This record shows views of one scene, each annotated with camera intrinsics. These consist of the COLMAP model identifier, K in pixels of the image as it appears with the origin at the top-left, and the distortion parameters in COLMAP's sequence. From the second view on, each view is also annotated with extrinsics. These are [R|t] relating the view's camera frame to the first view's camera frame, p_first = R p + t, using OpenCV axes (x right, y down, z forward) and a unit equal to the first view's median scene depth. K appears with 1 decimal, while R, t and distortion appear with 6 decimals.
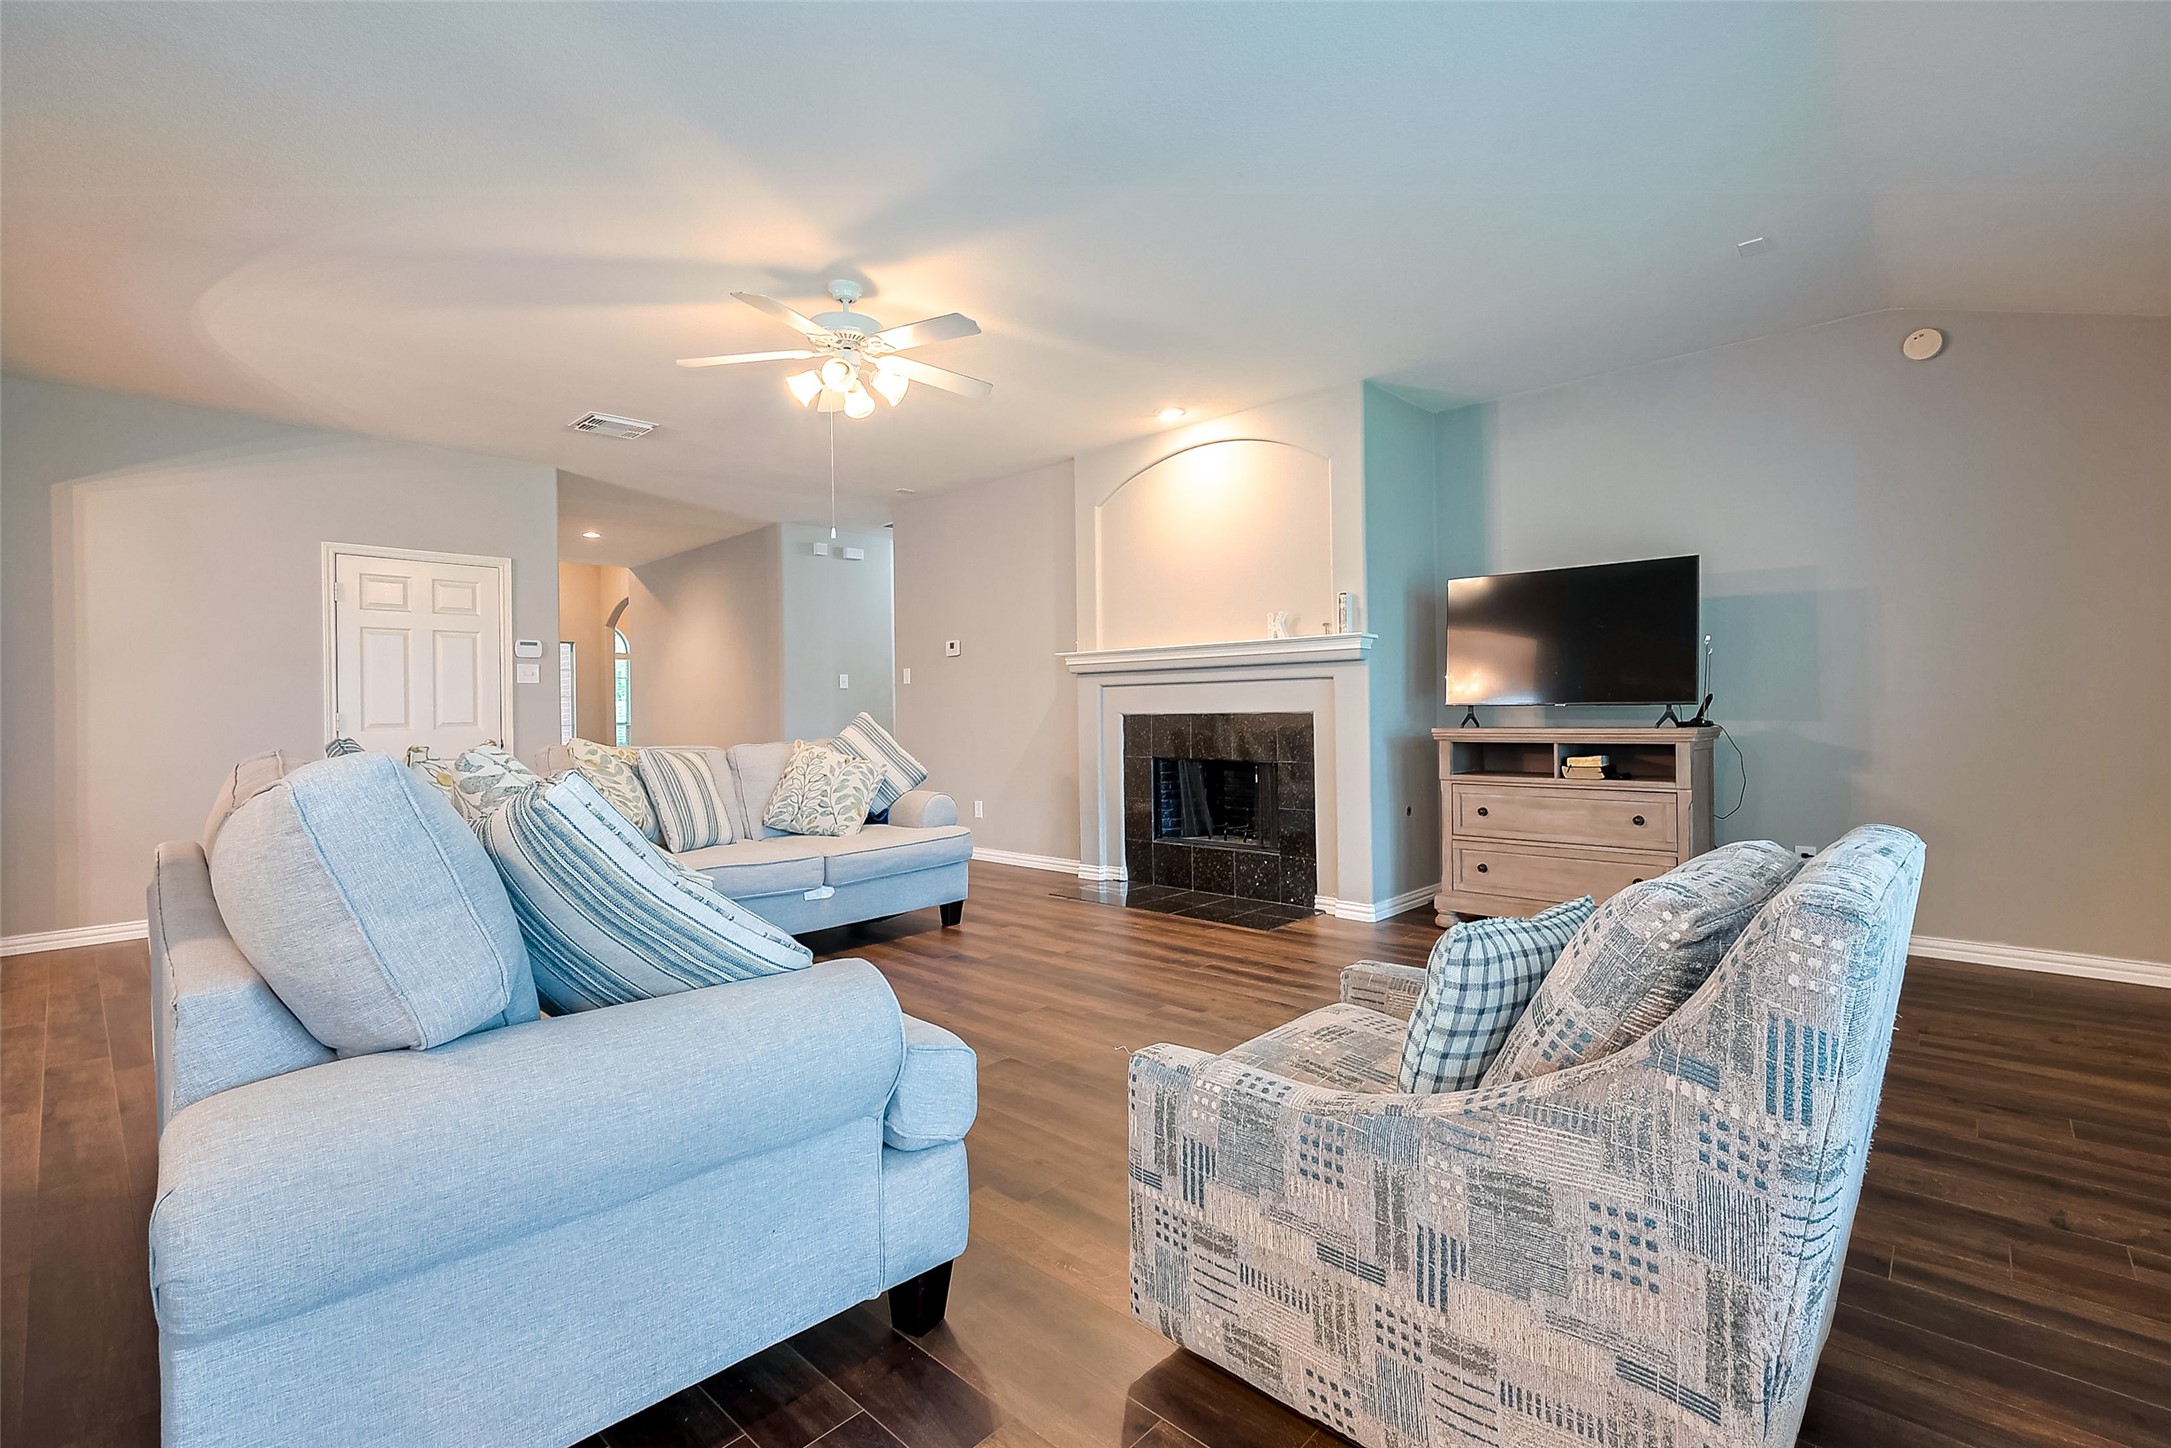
lens RADIAL K [[922.2, 0, 1173.5], [0, 922.2, 707.8], [0, 0, 1]] dist [0.000934, -0.000163]
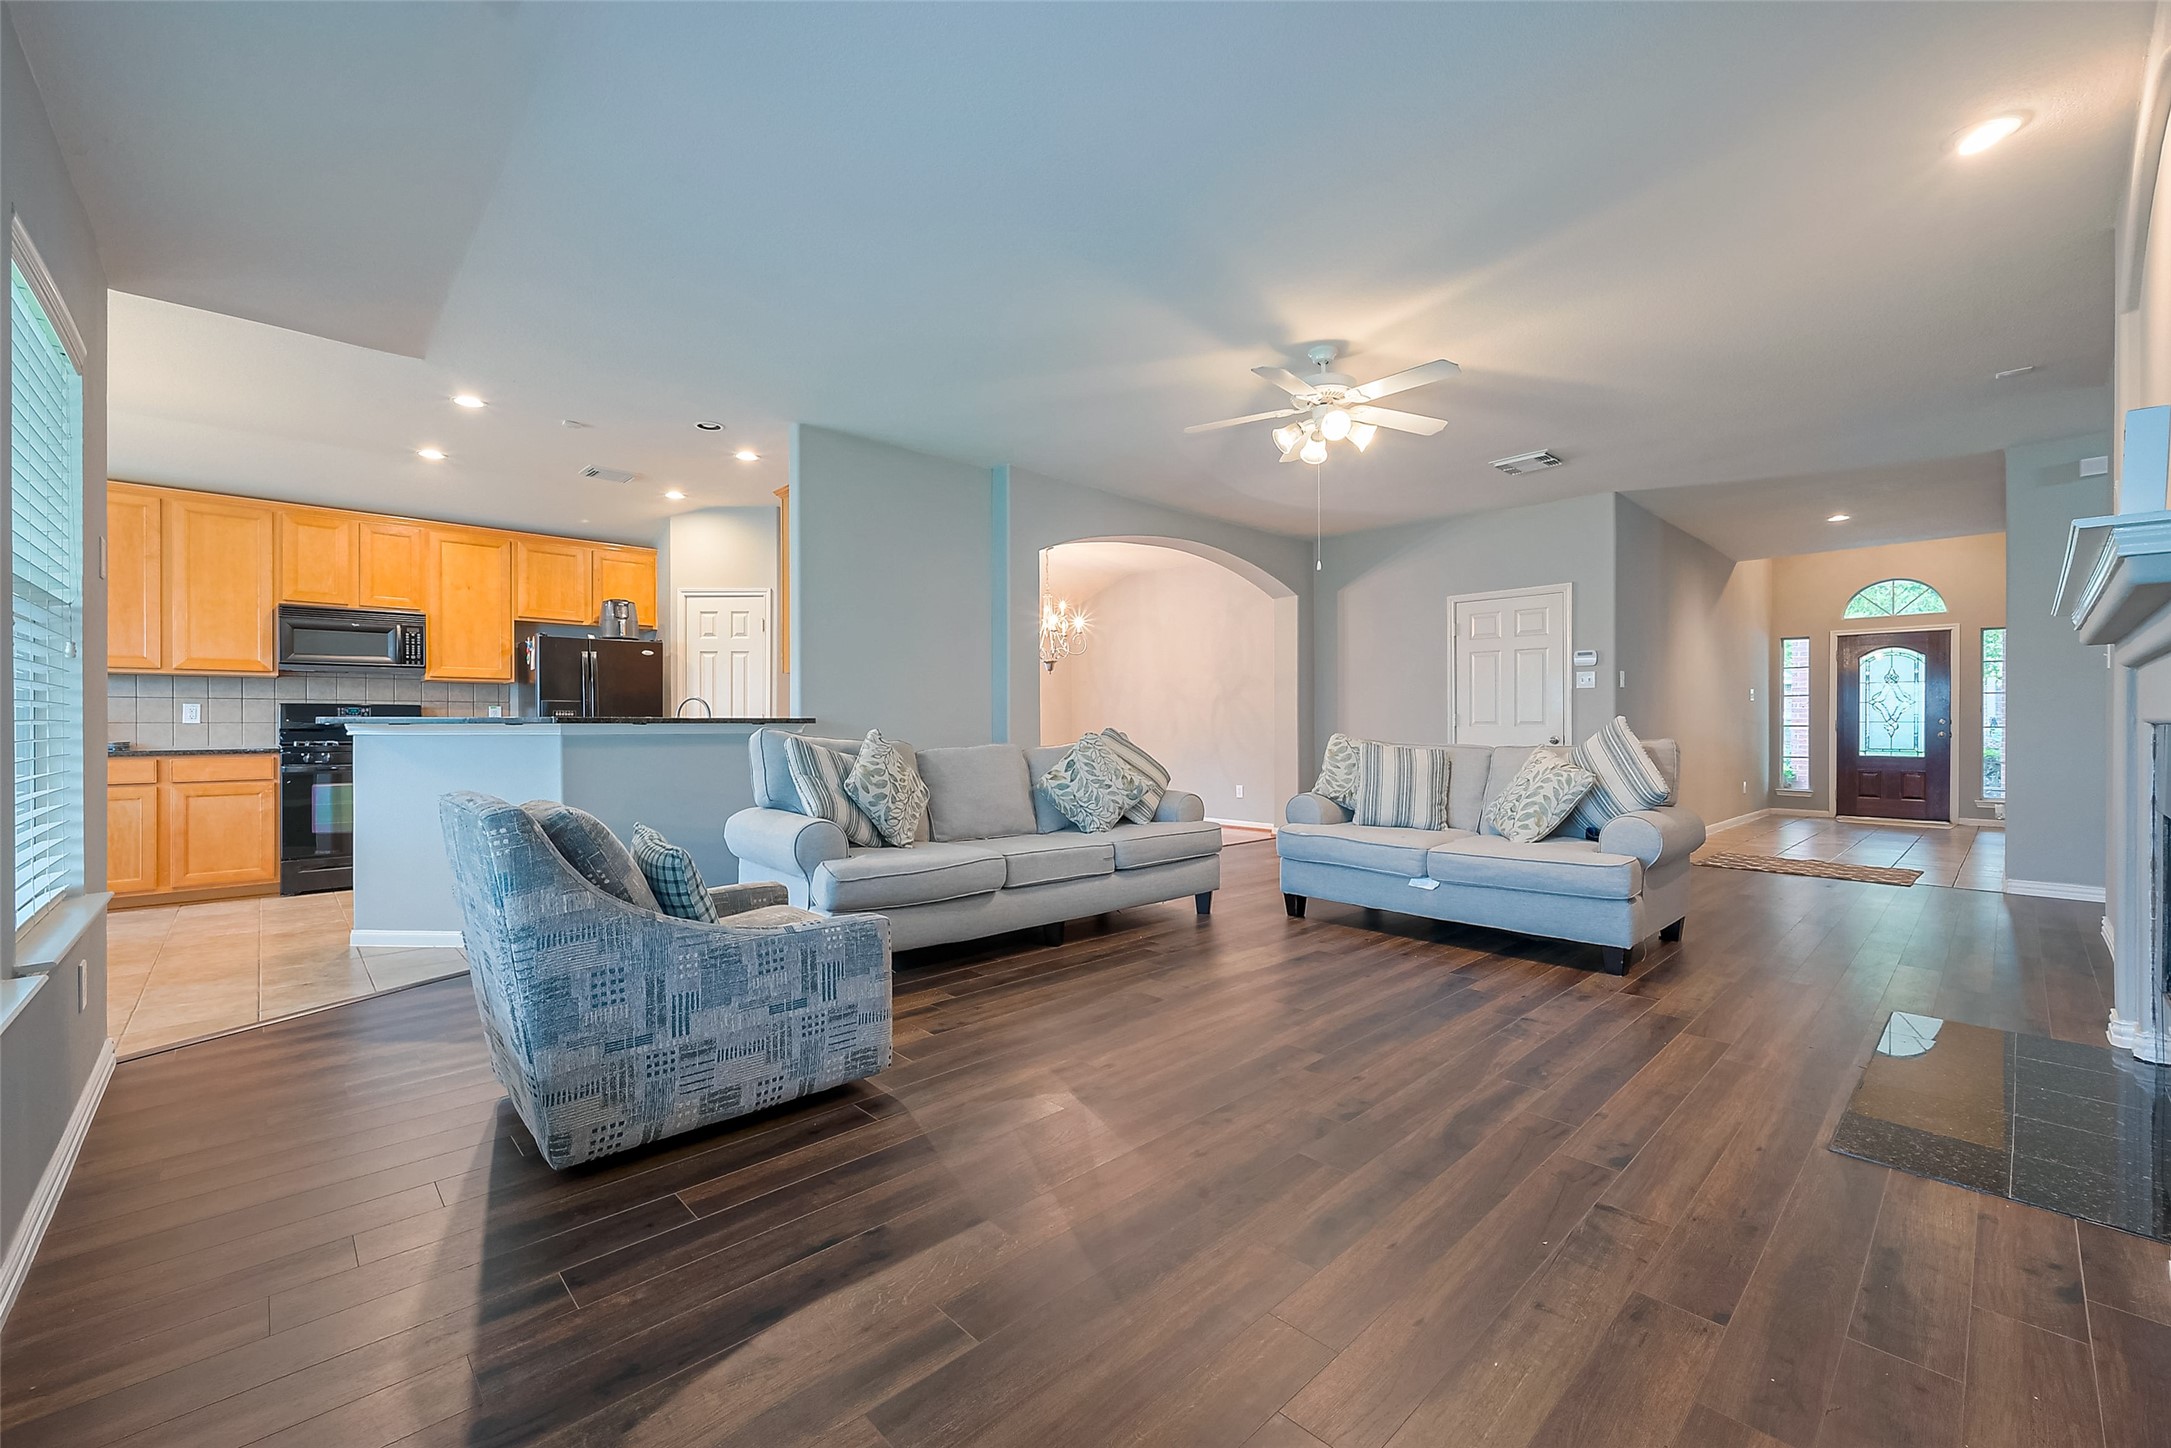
lens RADIAL K [[898.9, 0, 1068.9], [0, 898.9, 727.8], [0, 0, 1]] dist [-0.000958, 0.000266]
pose [[-0.112218, 0.020712, -0.993468, 0.708012], [0.007702, 0.999771, 0.019973, -0.006249], [0.993654, -0.005411, -0.112352, 0.700870]]
